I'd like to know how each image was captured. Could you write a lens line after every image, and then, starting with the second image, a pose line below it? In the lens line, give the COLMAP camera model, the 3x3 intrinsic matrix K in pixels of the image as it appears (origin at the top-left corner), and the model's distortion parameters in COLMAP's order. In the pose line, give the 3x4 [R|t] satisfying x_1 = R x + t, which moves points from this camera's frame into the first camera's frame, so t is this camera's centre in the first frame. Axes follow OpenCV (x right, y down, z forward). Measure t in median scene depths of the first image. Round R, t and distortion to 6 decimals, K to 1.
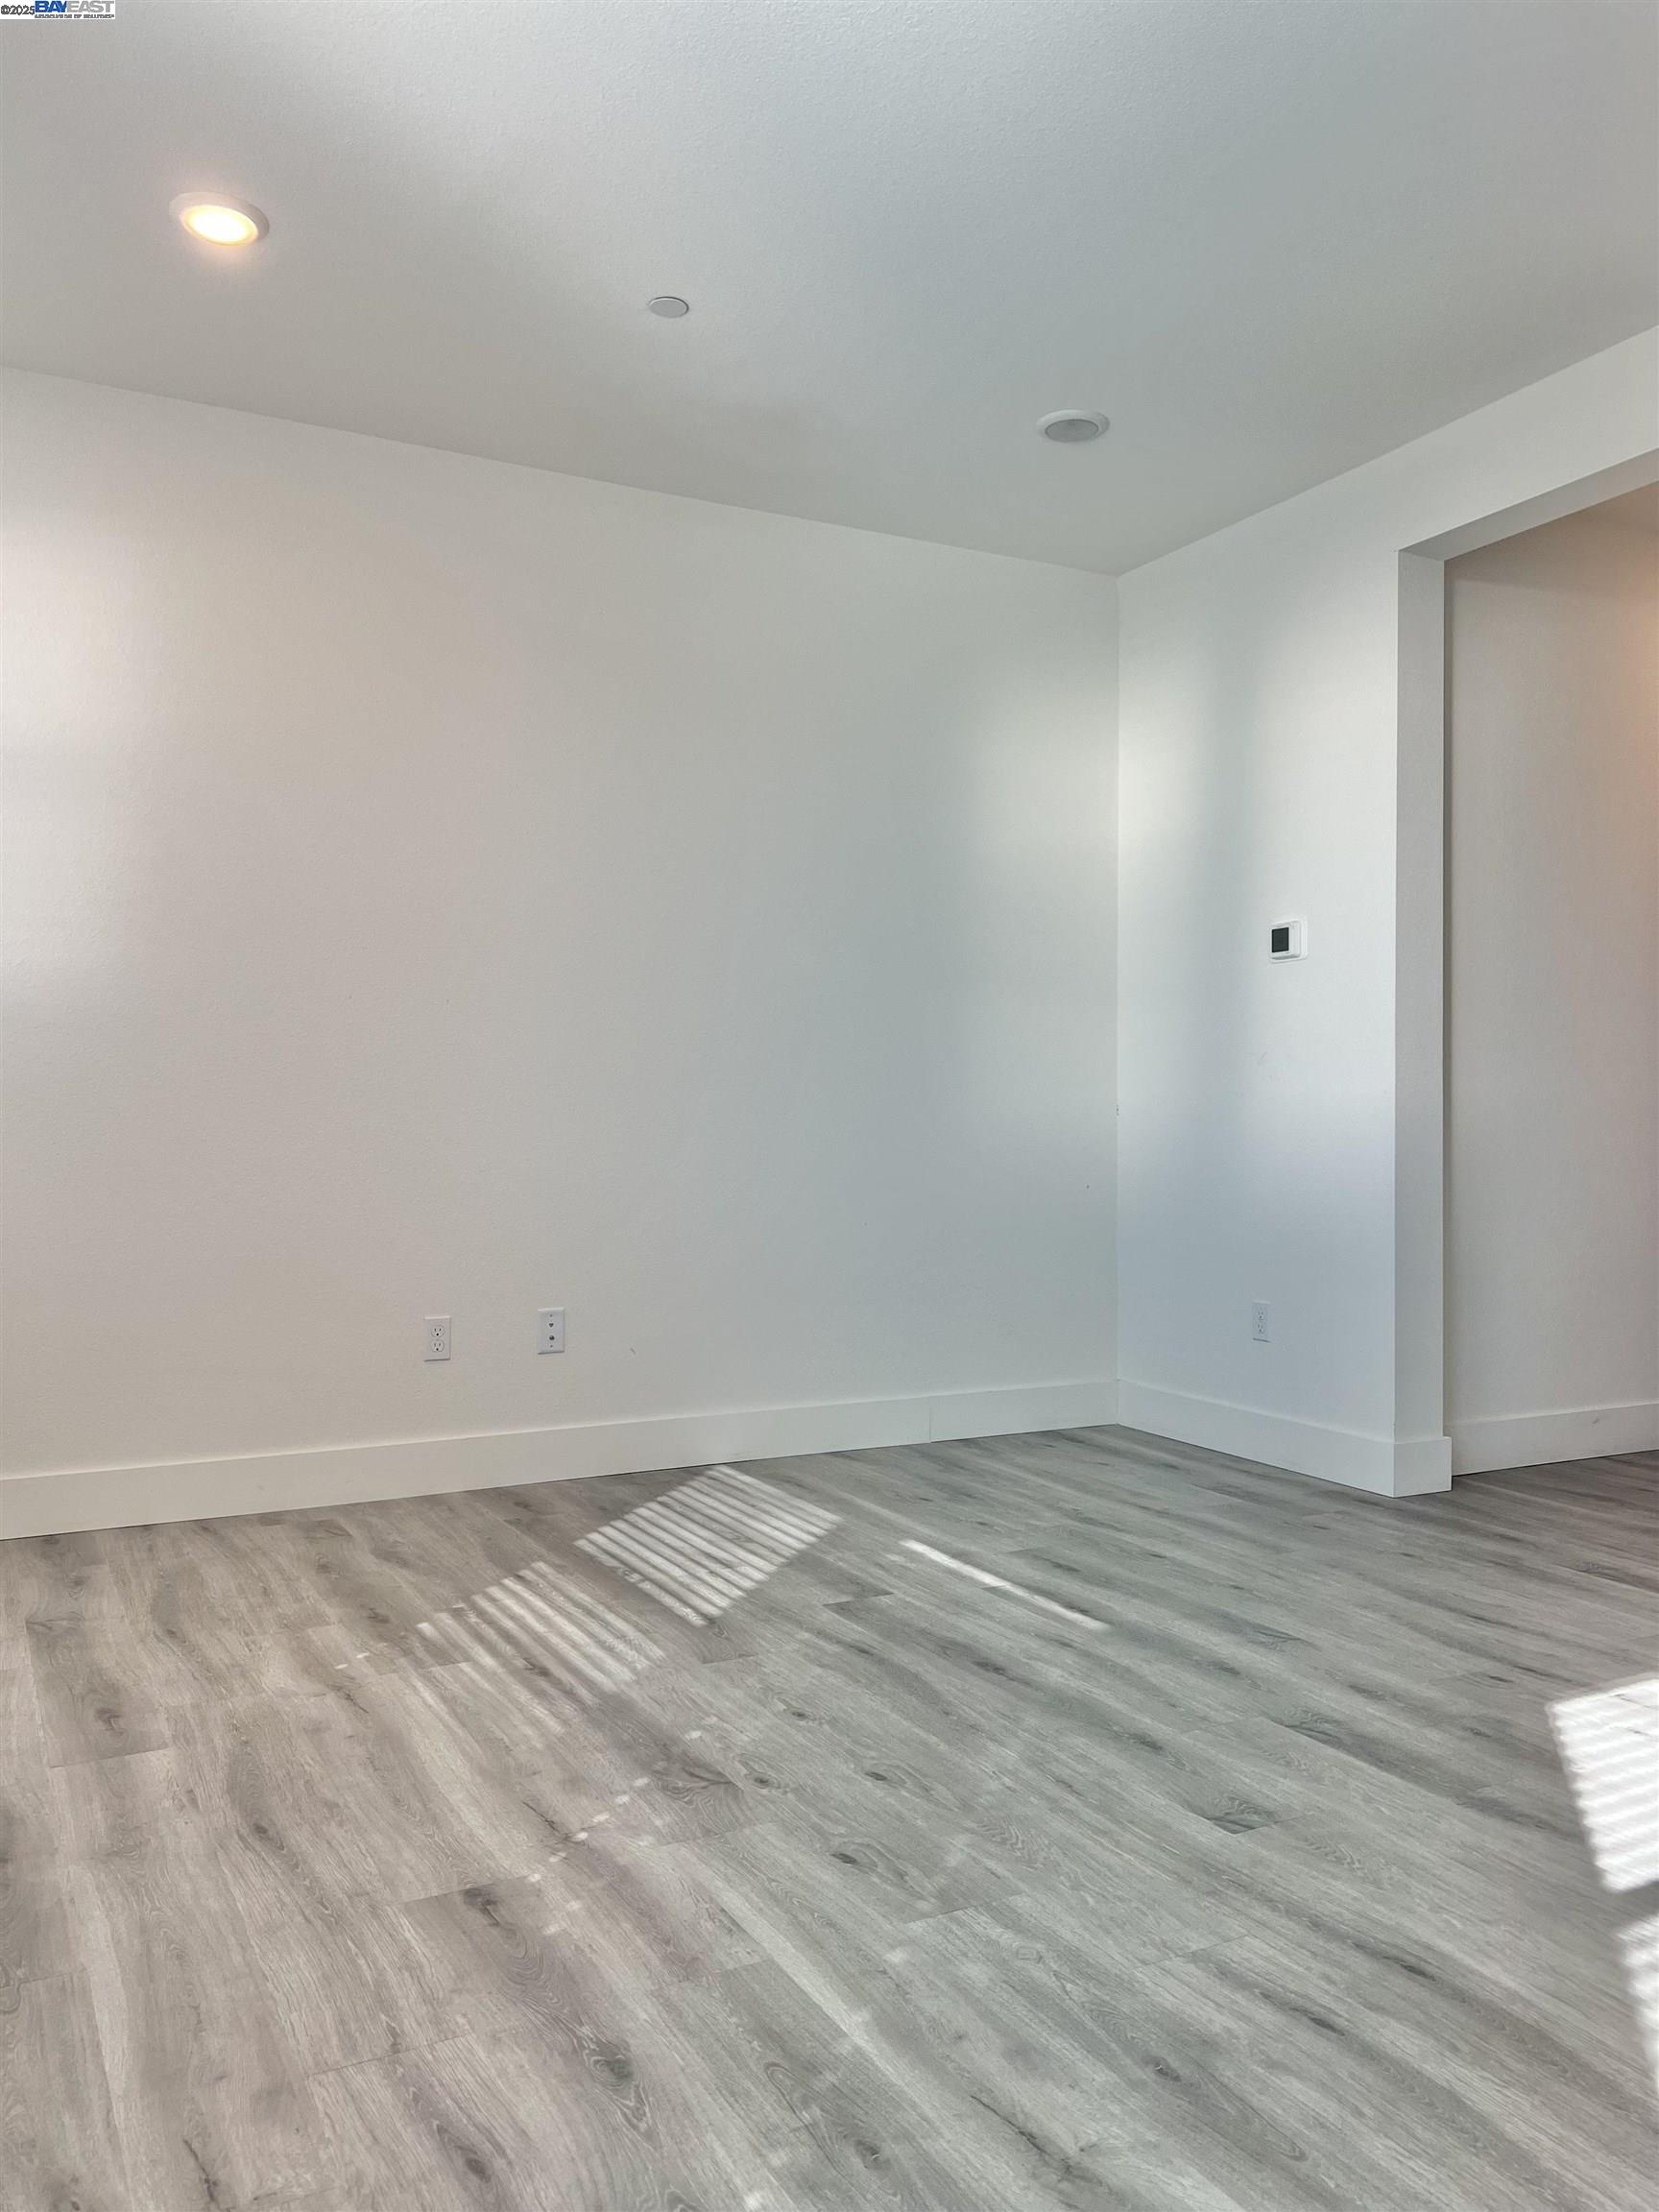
lens RADIAL K [[1660.3, 0, 825.2], [0, 1660.3, 1111.8], [0, 0, 1]] dist [0.046876, -0.061604]
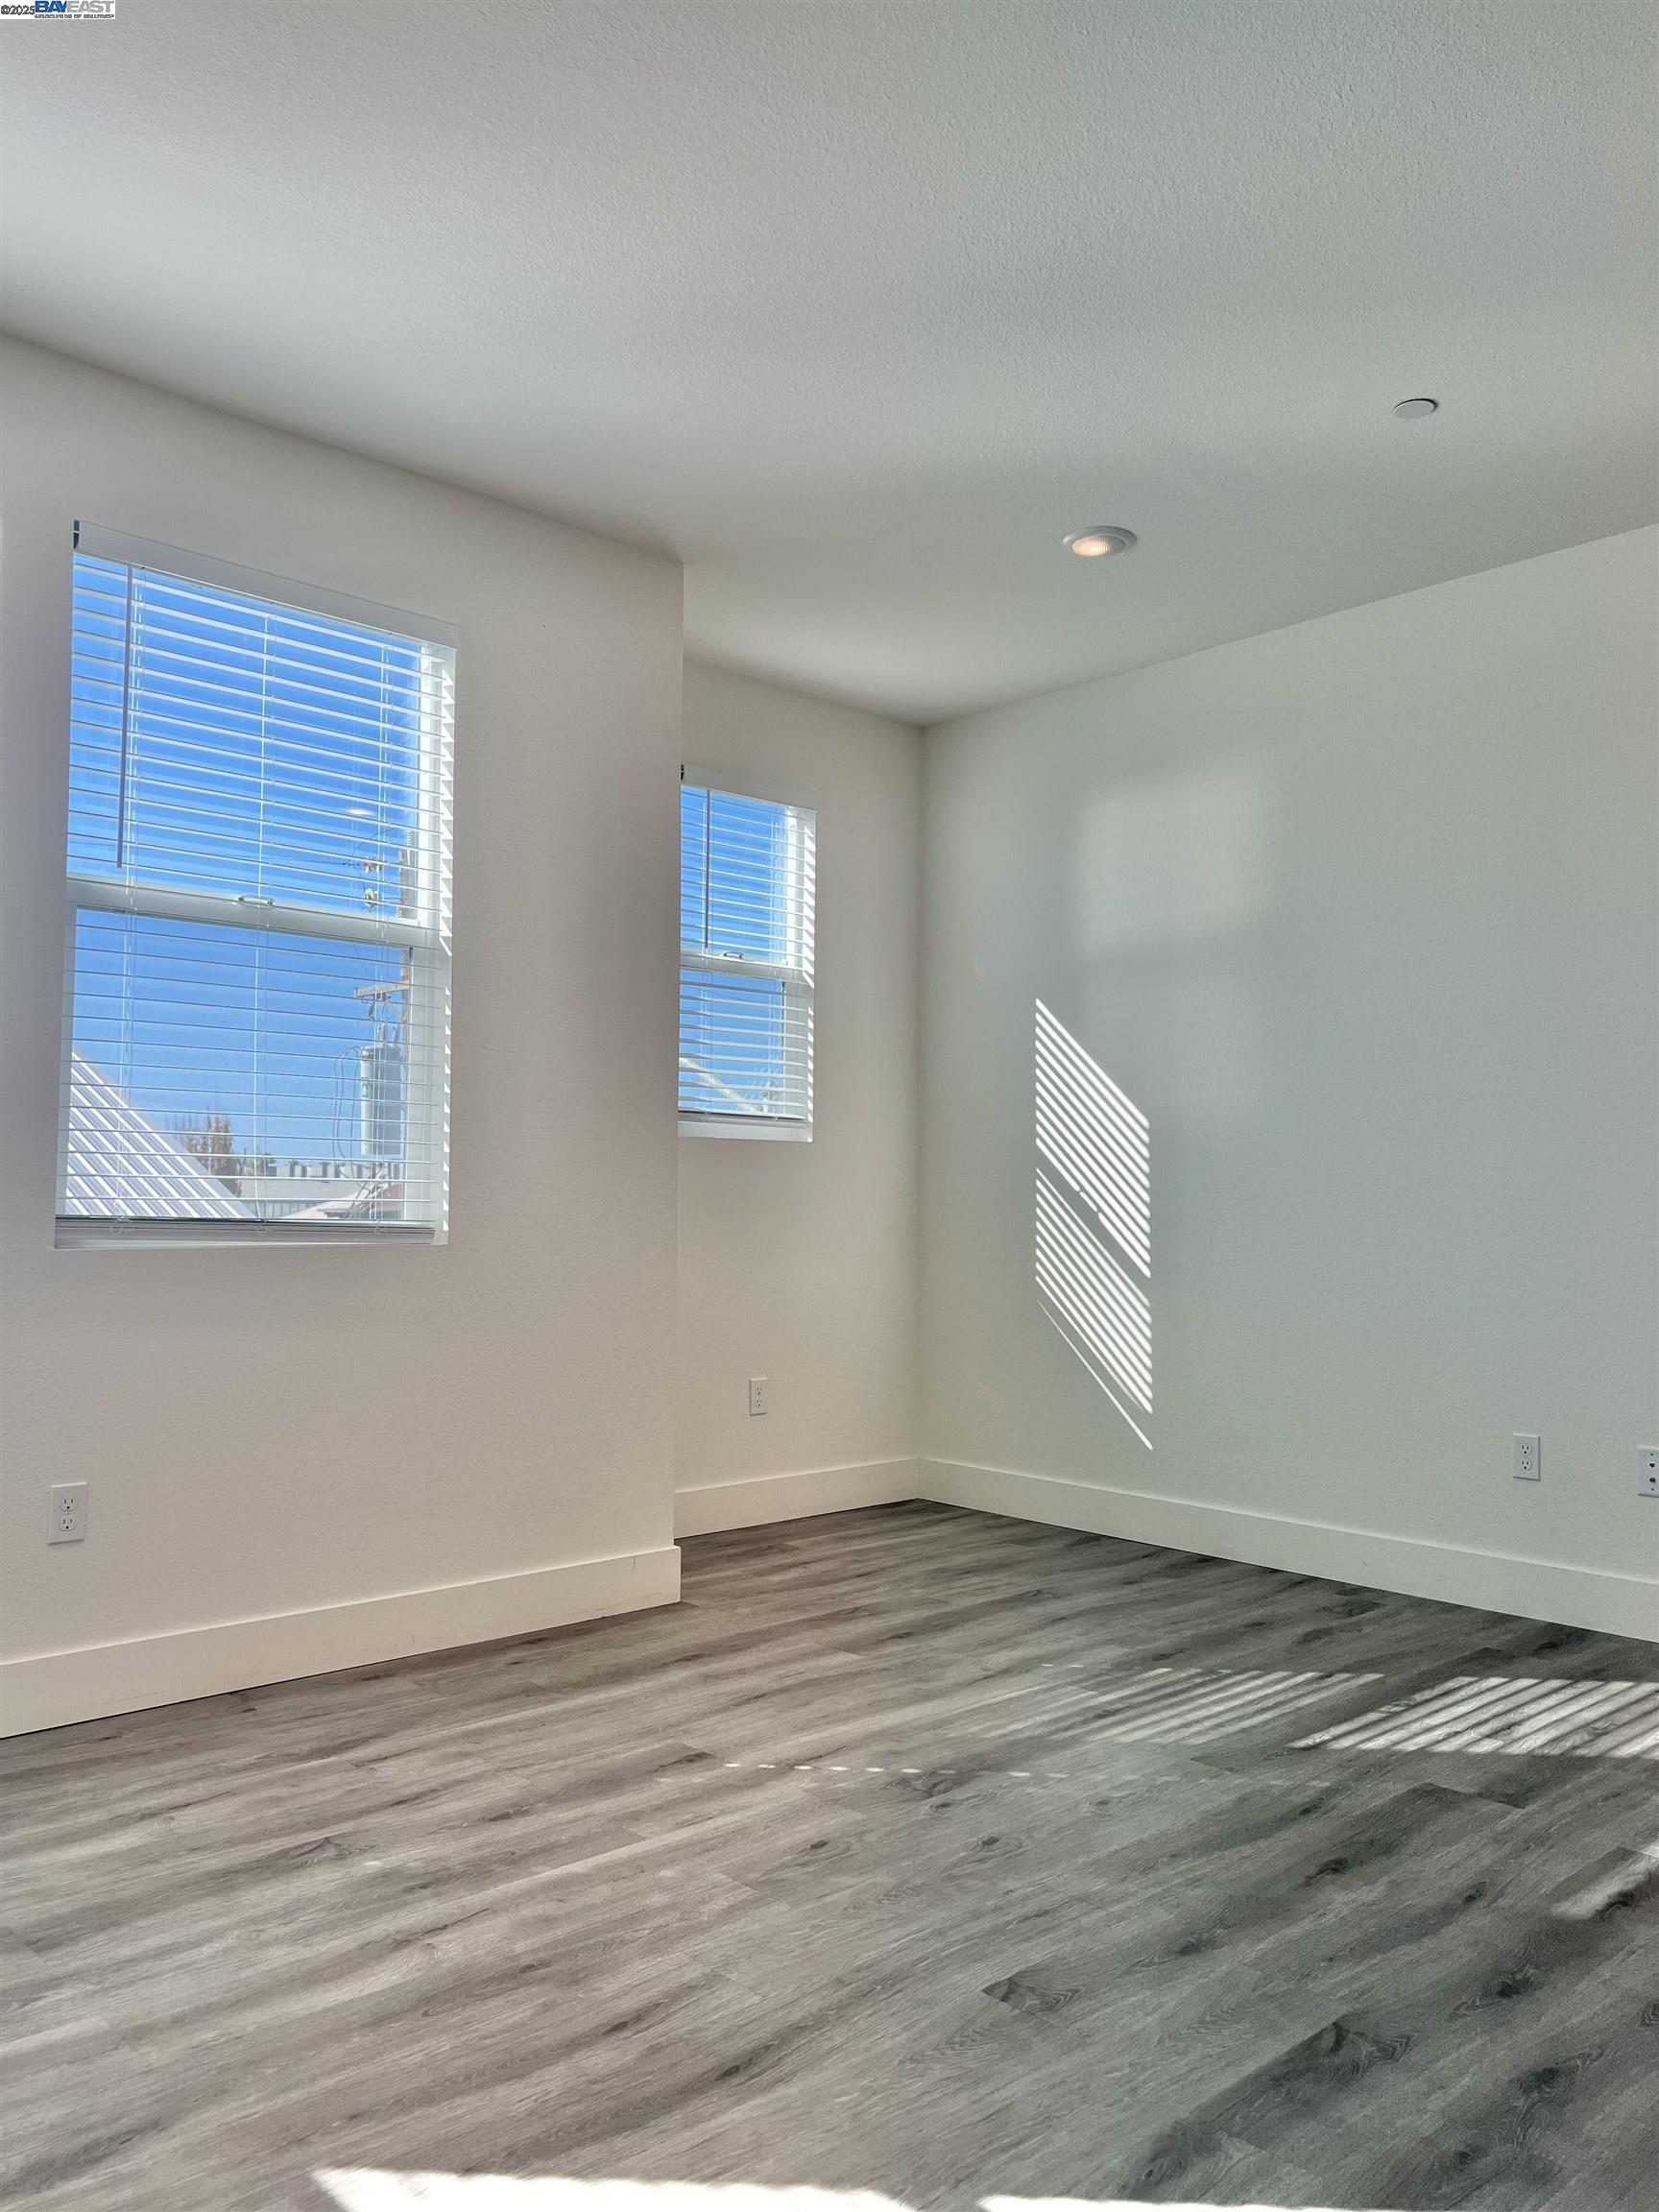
lens RADIAL K [[1660.3, 0, 831.9], [0, 1660.3, 1110.8], [0, 0, 1]] dist [0.046876, -0.061604]
pose [[0.257991, -0.053178, -0.964683, 0.994251], [-0.001575, 0.998460, -0.055461, -0.020320], [0.966146, 0.015828, 0.257510, 0.551718]]
